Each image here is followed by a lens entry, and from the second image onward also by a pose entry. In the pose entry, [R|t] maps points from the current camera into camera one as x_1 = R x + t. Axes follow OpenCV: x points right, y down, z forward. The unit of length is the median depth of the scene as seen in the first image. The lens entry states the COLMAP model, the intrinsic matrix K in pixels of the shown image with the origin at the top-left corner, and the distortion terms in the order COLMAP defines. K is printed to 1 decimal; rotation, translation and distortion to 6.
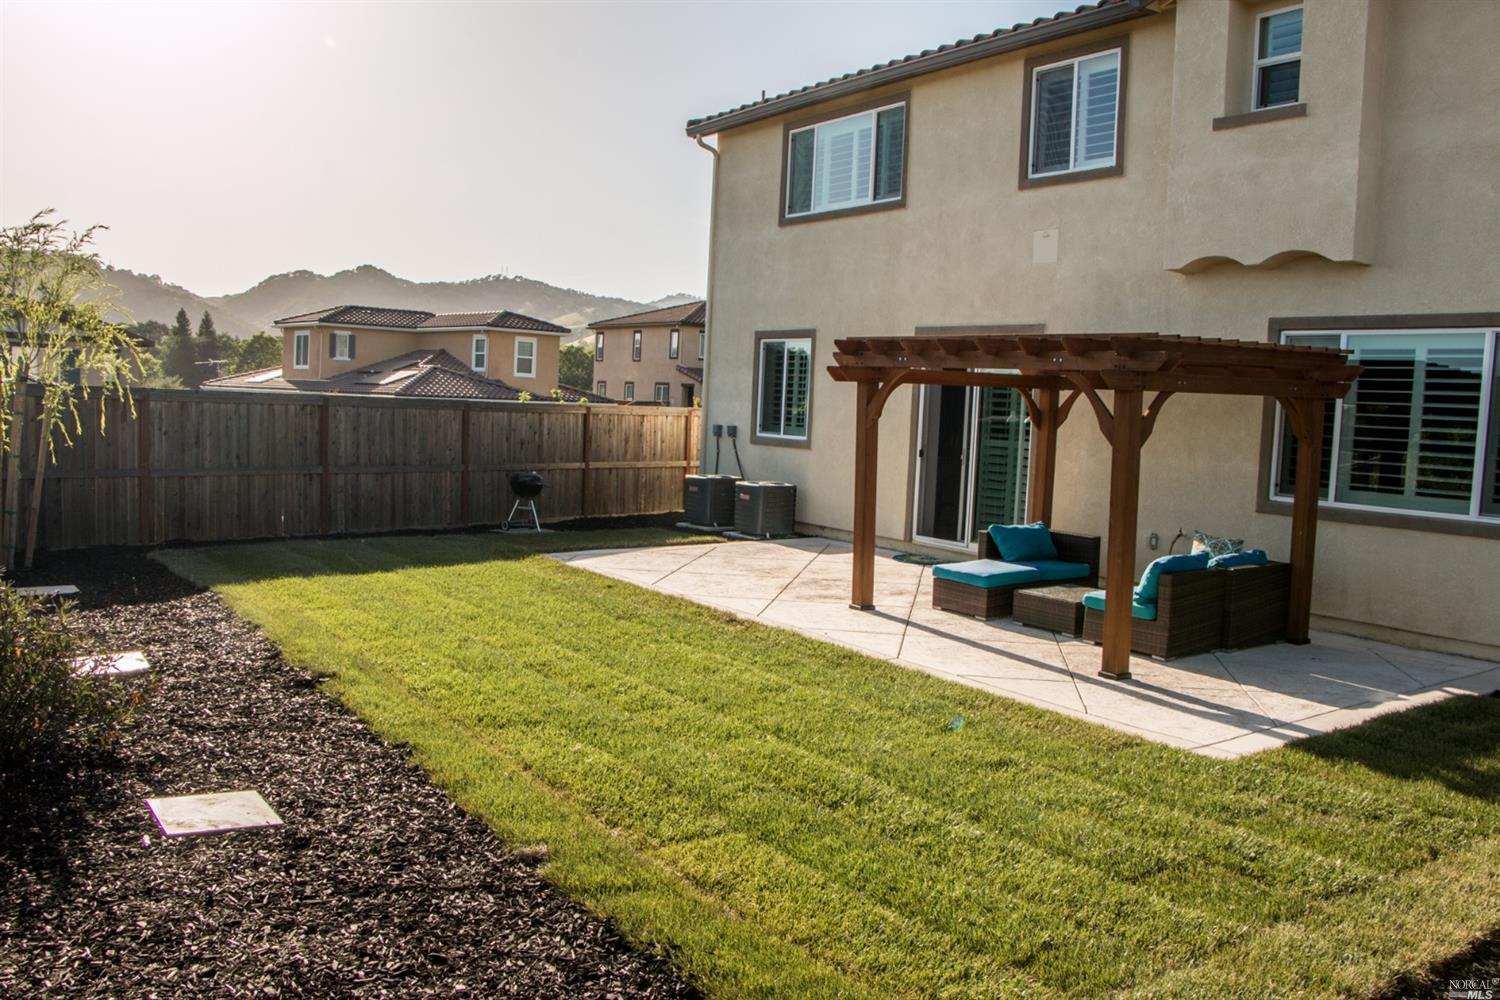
lens RADIAL K [[1243.3, 0, 750.7], [0, 1243.3, 511.3], [0, 0, 1]] dist [-0.181623, 0.162078]
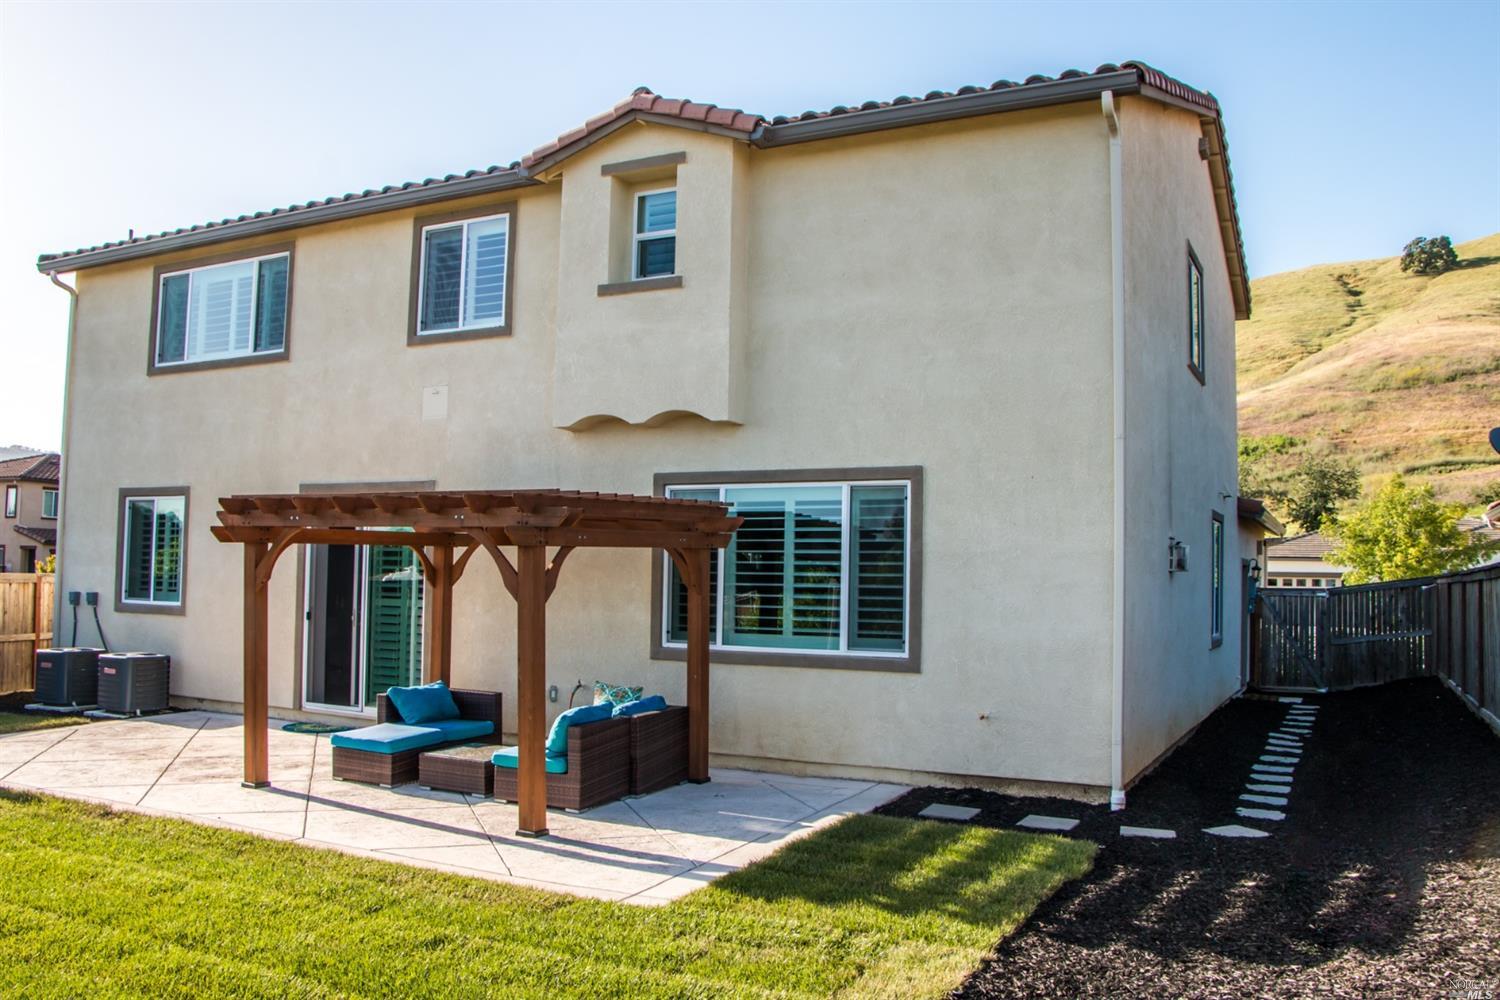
lens RADIAL K [[1243.3, 0, 750.7], [0, 1243.3, 511.3], [0, 0, 1]] dist [-0.181623, 0.162078]
pose [[0.878722, -0.003455, 0.477321, -0.014088], [0.063533, 0.991923, -0.109782, -0.003085], [-0.473087, 0.126794, 0.871844, 0.017651]]
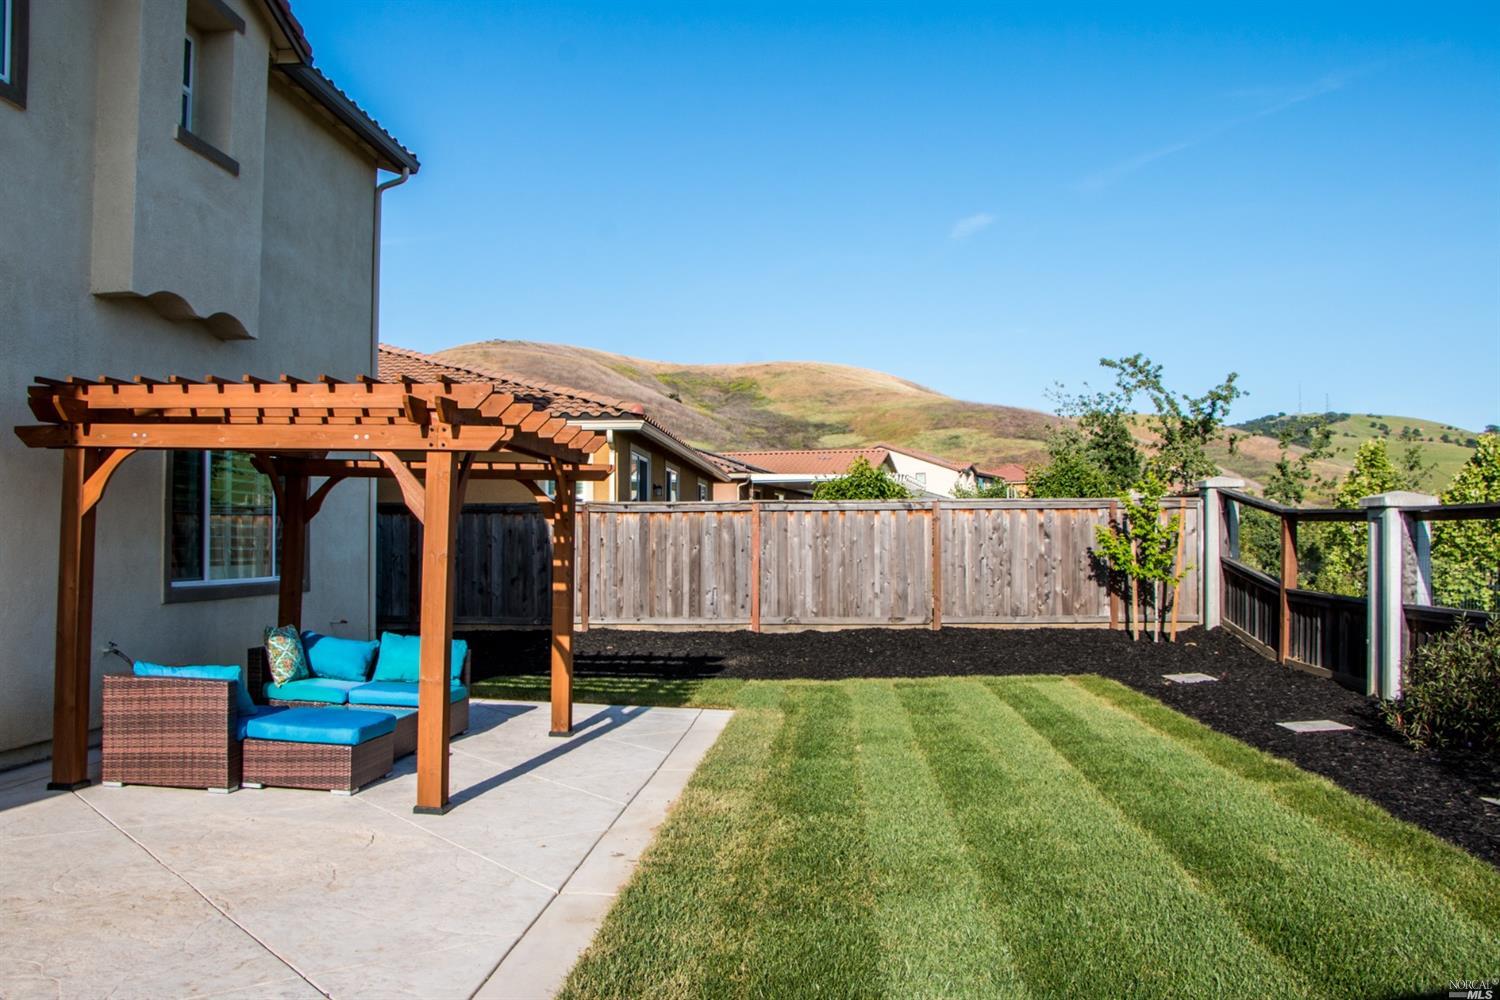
lens RADIAL K [[1243.3, 0, 750.7], [0, 1243.3, 511.3], [0, 0, 1]] dist [-0.181623, 0.162078]
pose [[-0.784729, -0.031963, 0.619015, -0.441167], [0.015268, 0.997370, 0.070854, -0.122696], [-0.619652, 0.065052, -0.782177, 1.467539]]
